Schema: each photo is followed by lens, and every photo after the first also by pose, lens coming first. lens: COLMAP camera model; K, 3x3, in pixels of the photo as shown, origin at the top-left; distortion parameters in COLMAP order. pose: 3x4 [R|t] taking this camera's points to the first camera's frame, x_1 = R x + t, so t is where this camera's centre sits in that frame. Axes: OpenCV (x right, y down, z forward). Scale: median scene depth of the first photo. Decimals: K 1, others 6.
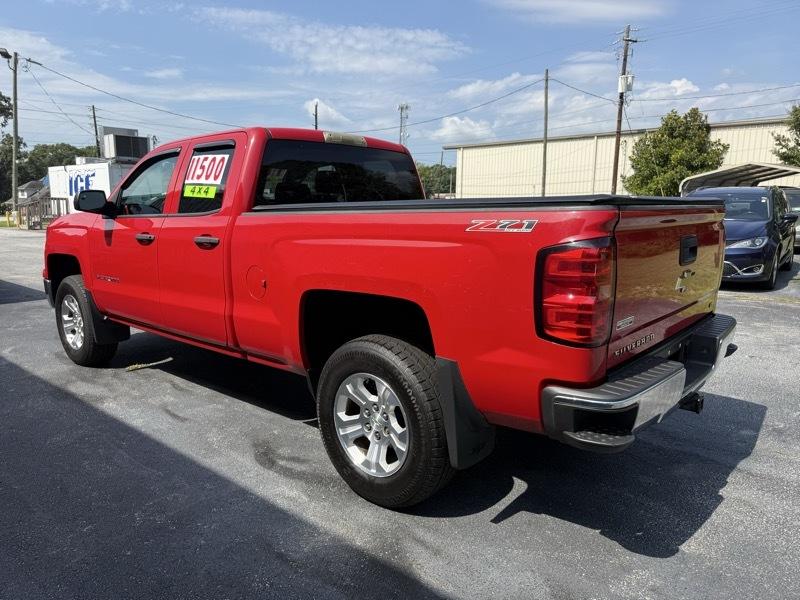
lens RADIAL K [[570.2, 0, 391.8], [0, 570.2, 292.8], [0, 0, 1]] dist [0.043840, -0.053846]
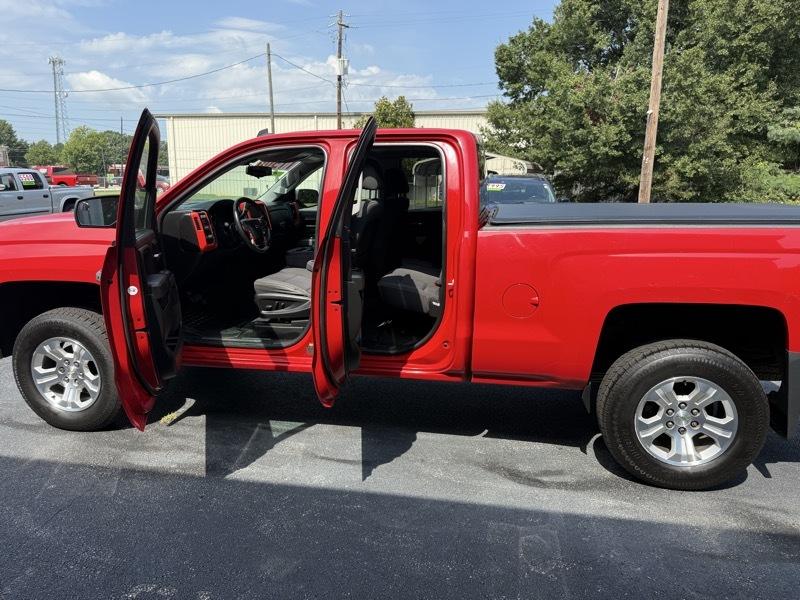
lens RADIAL K [[570.2, 0, 393.7], [0, 570.2, 297.4], [0, 0, 1]] dist [0.043840, -0.053846]
pose [[0.858763, -0.098591, 0.502798, -0.629787], [0.071860, 0.994789, 0.072328, -0.075802], [-0.507308, -0.025982, 0.861373, 0.203939]]
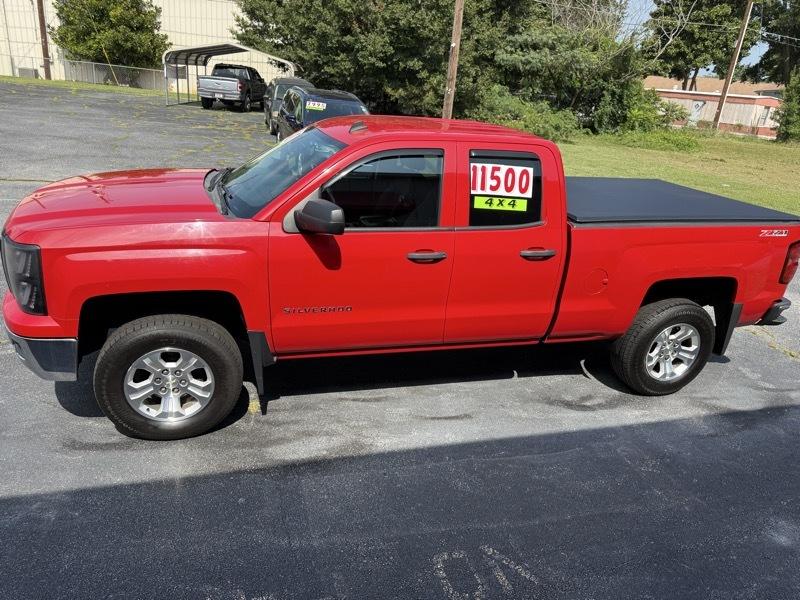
lens RADIAL K [[570.2, 0, 398.5], [0, 570.2, 300.8], [0, 0, 1]] dist [0.043840, -0.053846]
pose [[0.525076, -0.264187, 0.809012, -1.054924], [0.043372, 0.957670, 0.284582, -0.251345], [-0.849949, -0.114339, 0.514308, 0.502553]]
